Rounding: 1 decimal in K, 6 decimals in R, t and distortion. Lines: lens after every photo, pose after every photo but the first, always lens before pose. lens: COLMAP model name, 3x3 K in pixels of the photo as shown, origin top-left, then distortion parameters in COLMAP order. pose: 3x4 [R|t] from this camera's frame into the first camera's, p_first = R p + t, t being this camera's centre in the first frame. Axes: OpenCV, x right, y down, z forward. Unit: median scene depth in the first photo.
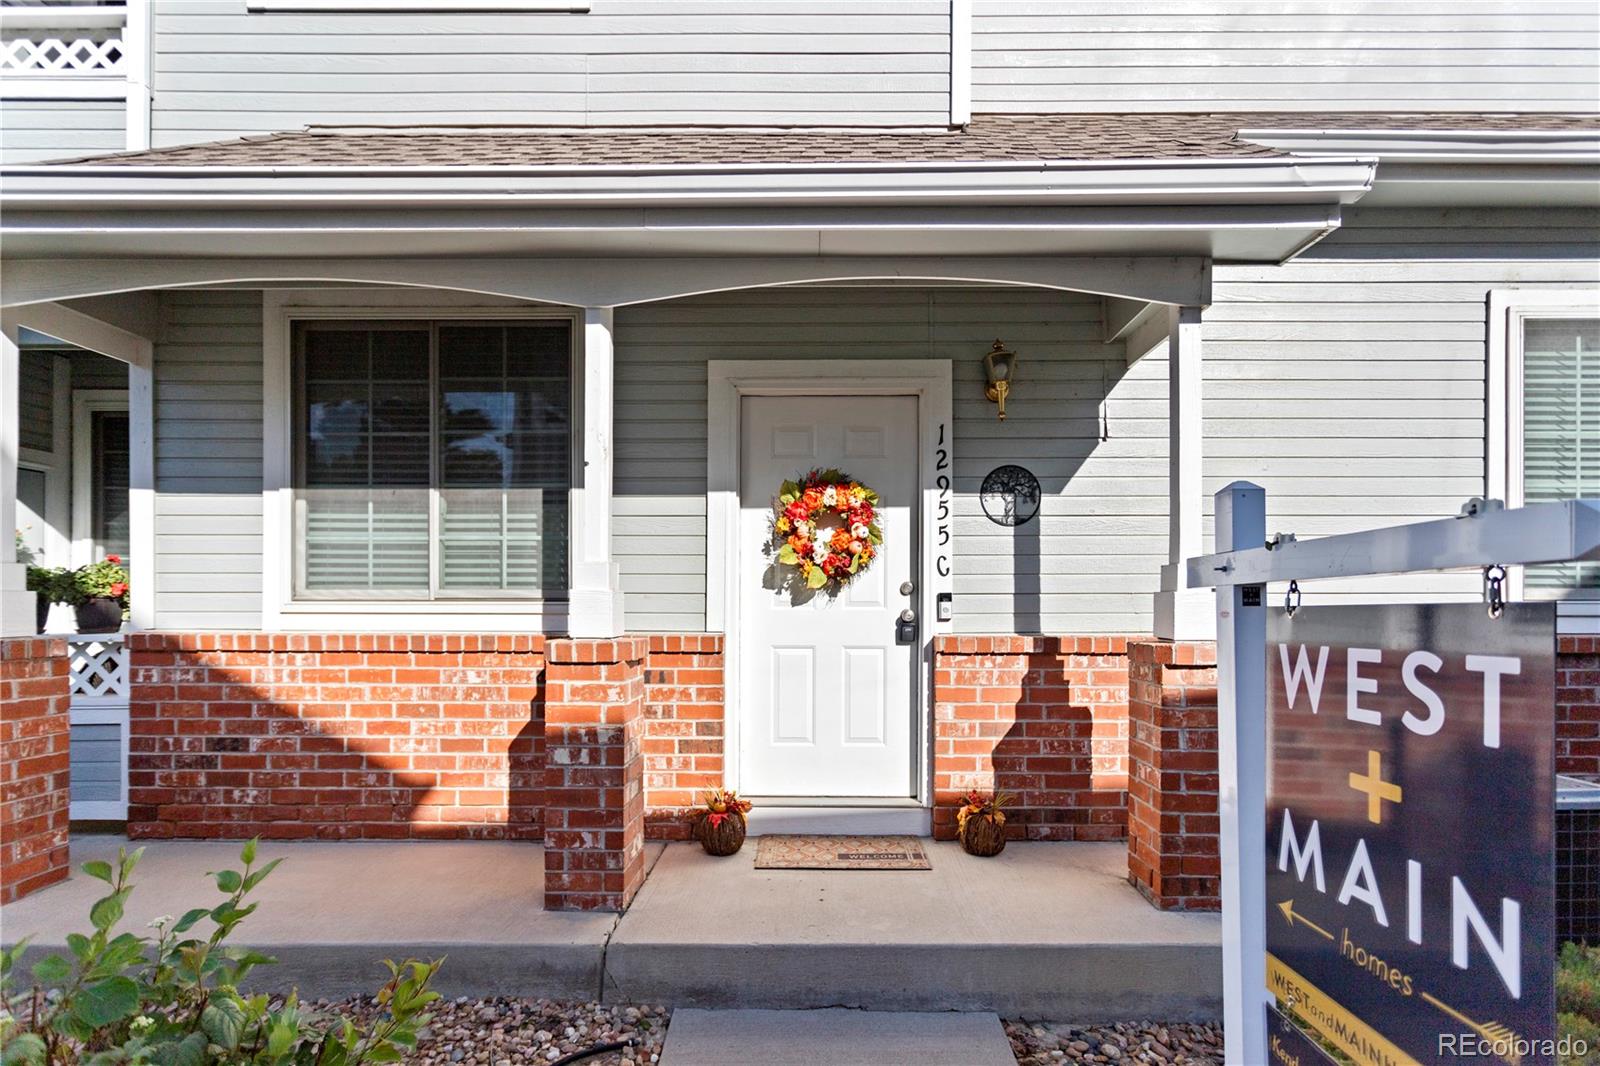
lens RADIAL K [[782.2, 0, 810.9], [0, 782.2, 511.7], [0, 0, 1]] dist [-0.000022, 0.000438]
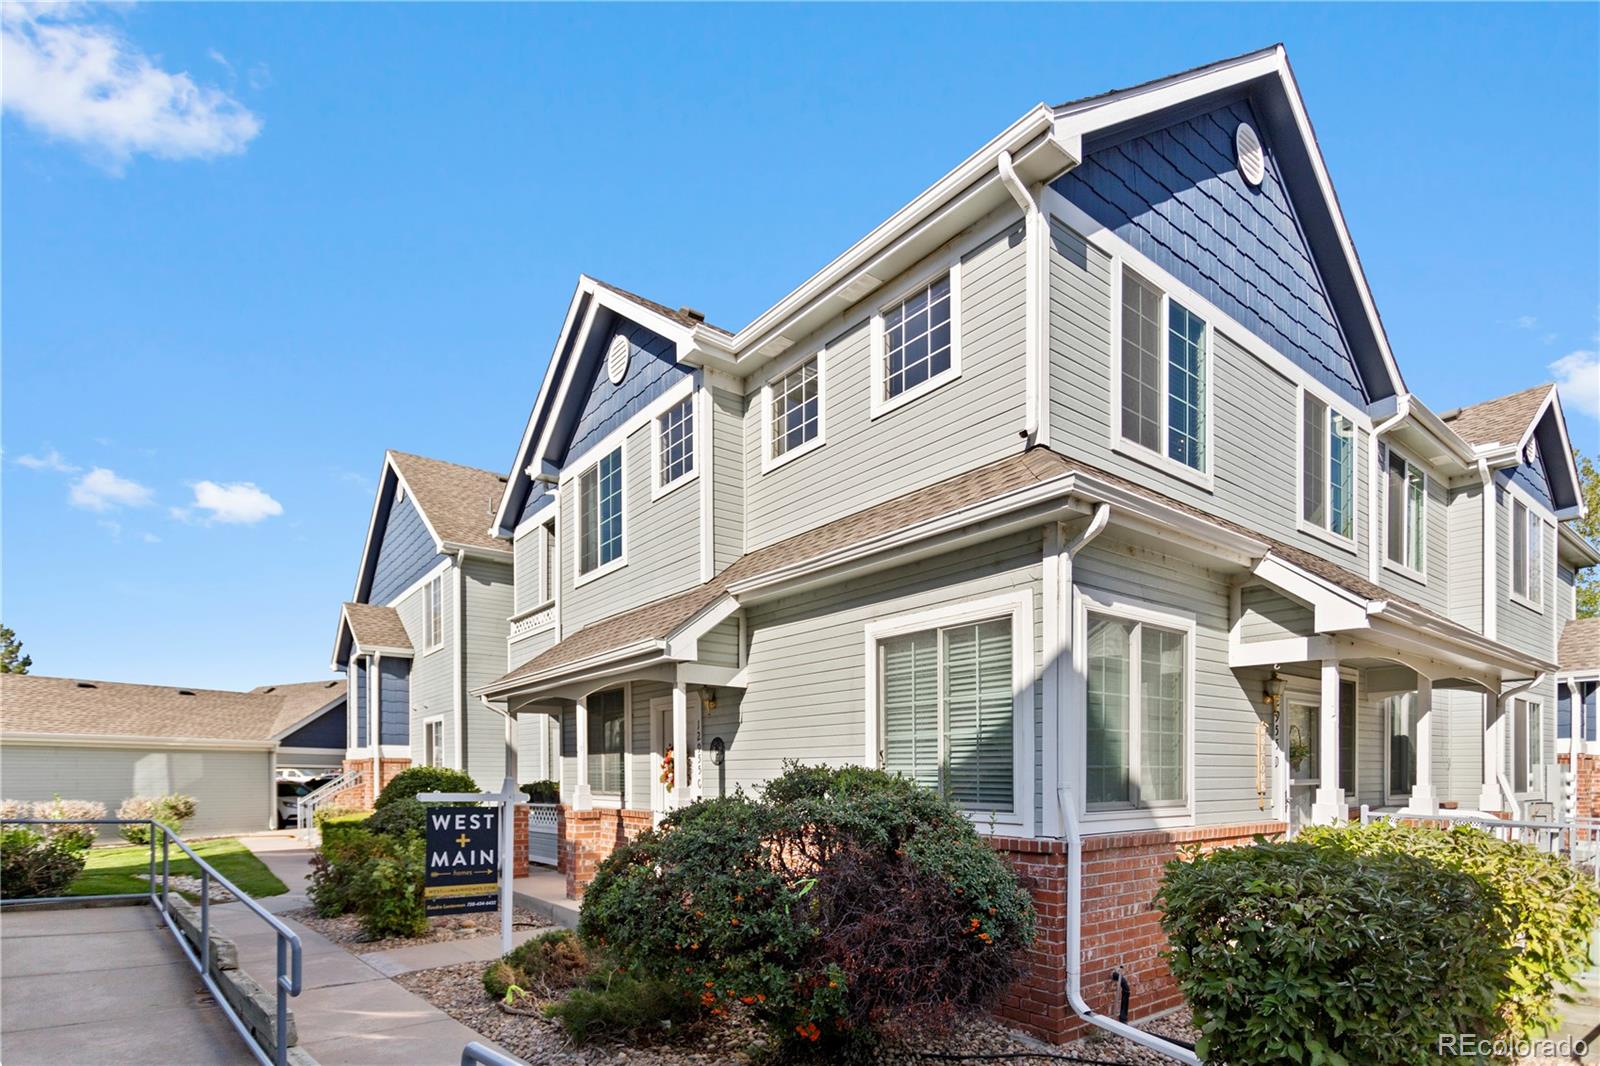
lens RADIAL K [[782.2, 0, 810.9], [0, 782.2, 511.7], [0, 0, 1]] dist [-0.000022, 0.000438]
pose [[0.608061, -0.251749, -0.752917, 2.373617], [0.092633, 0.964410, -0.247654, -0.107409], [0.788468, 0.080844, 0.609740, -0.228133]]
